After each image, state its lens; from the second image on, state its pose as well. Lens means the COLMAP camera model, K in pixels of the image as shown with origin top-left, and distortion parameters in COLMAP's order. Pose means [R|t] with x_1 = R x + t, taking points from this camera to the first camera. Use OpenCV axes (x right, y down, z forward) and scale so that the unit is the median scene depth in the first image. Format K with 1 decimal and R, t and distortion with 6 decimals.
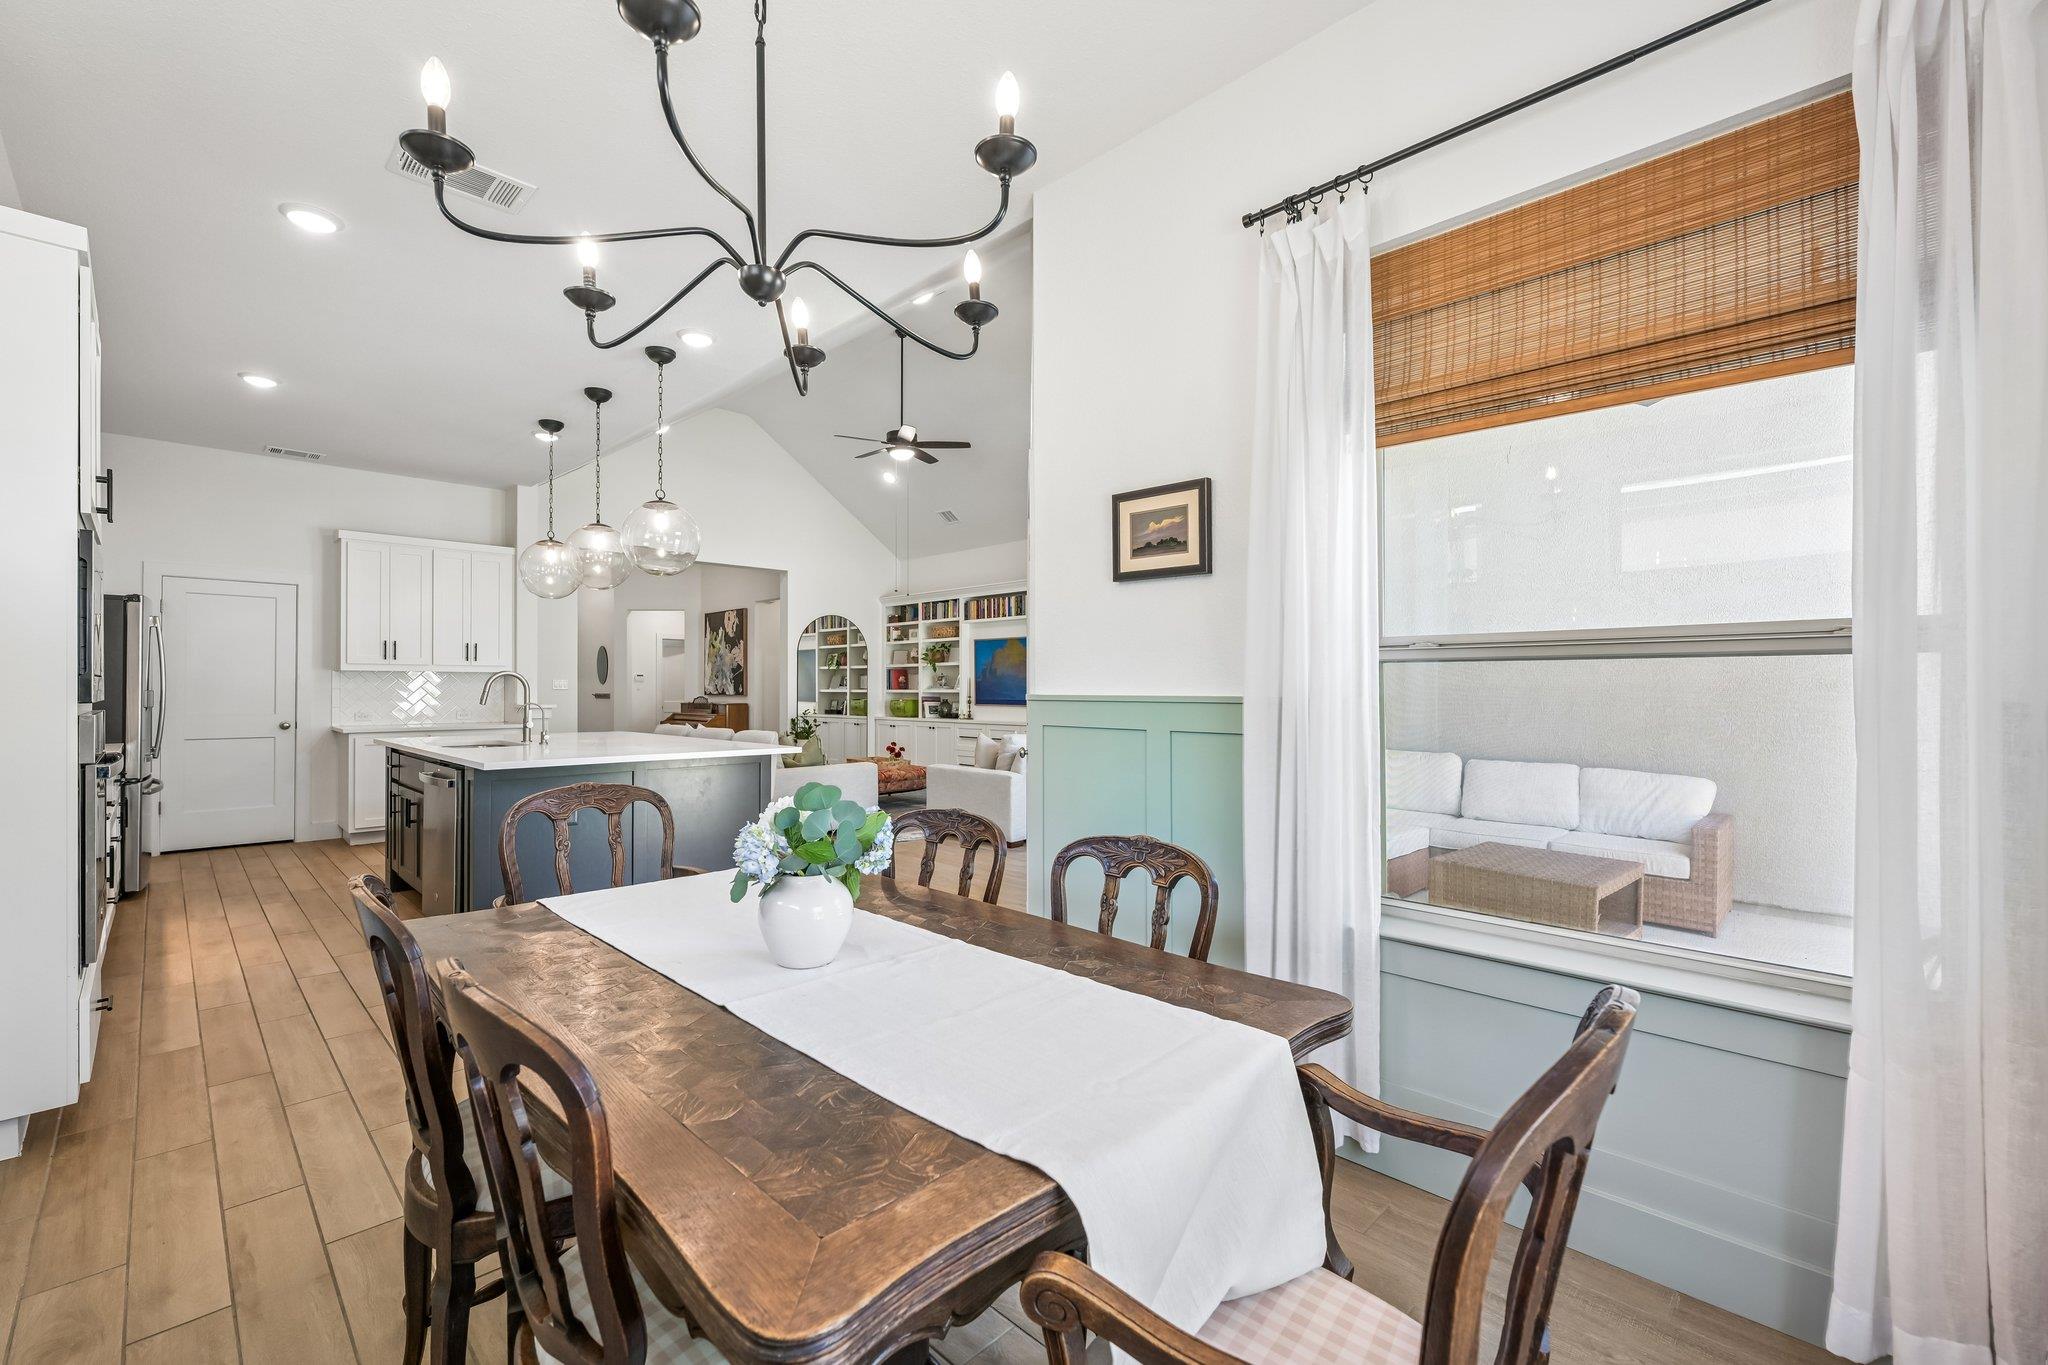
lens RADIAL K [[873.7, 0, 1005.0], [0, 873.7, 677.7], [0, 0, 1]] dist [-0.001100, 0.001110]
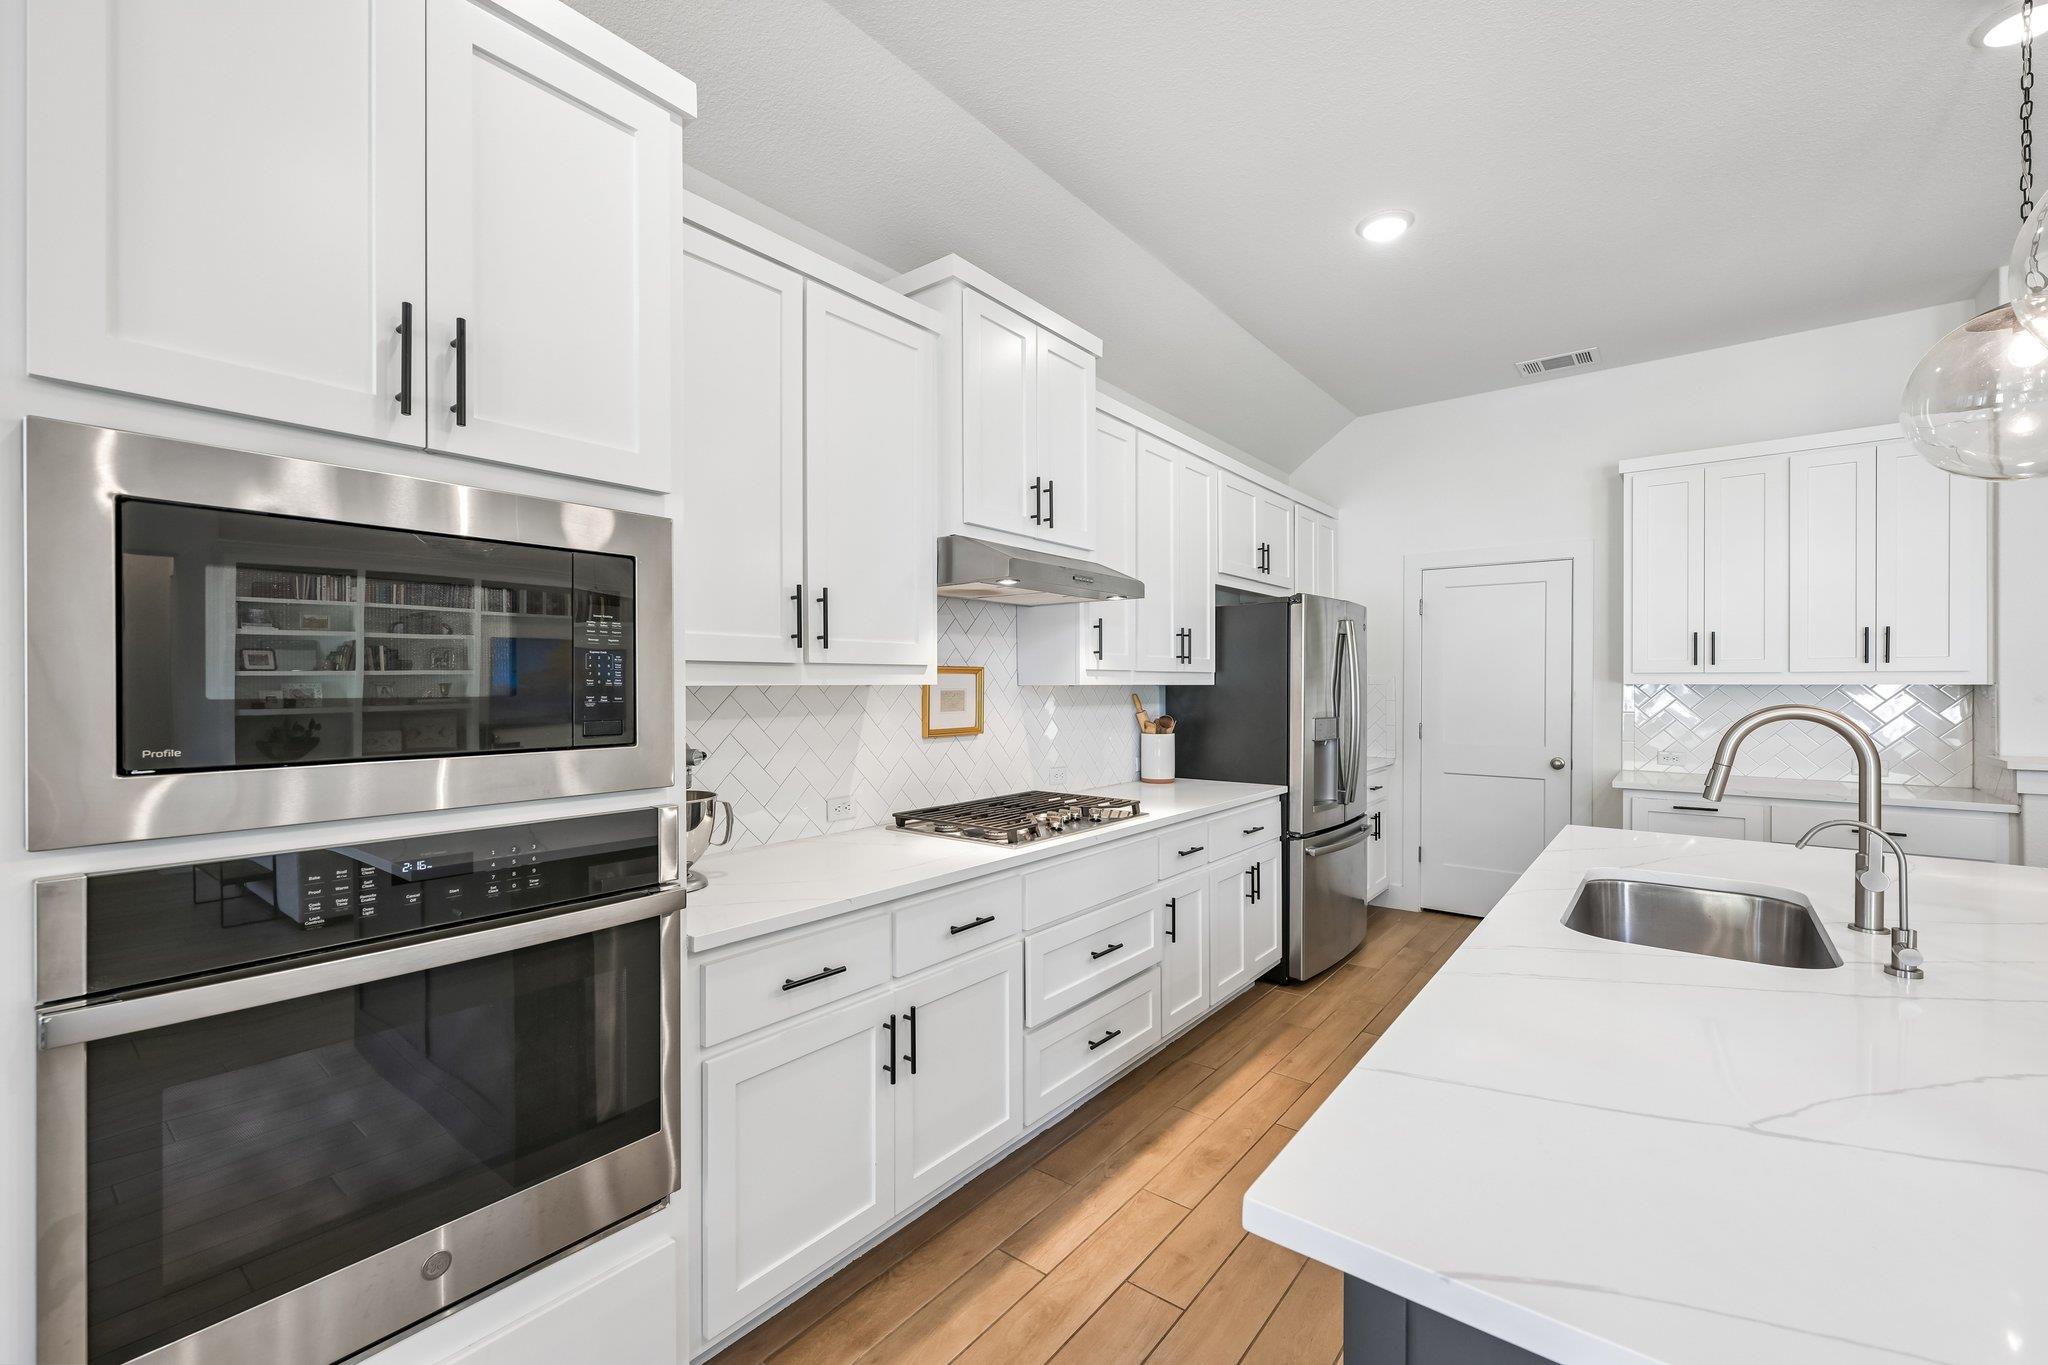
lens RADIAL K [[873.7, 0, 1005.6], [0, 873.7, 685.7], [0, 0, 1]] dist [-0.001100, 0.001110]
pose [[0.134888, 0.002121, -0.990859, -0.126819], [0.010676, 0.999937, 0.003594, -0.008824], [0.990803, -0.011063, 0.134857, 0.300660]]
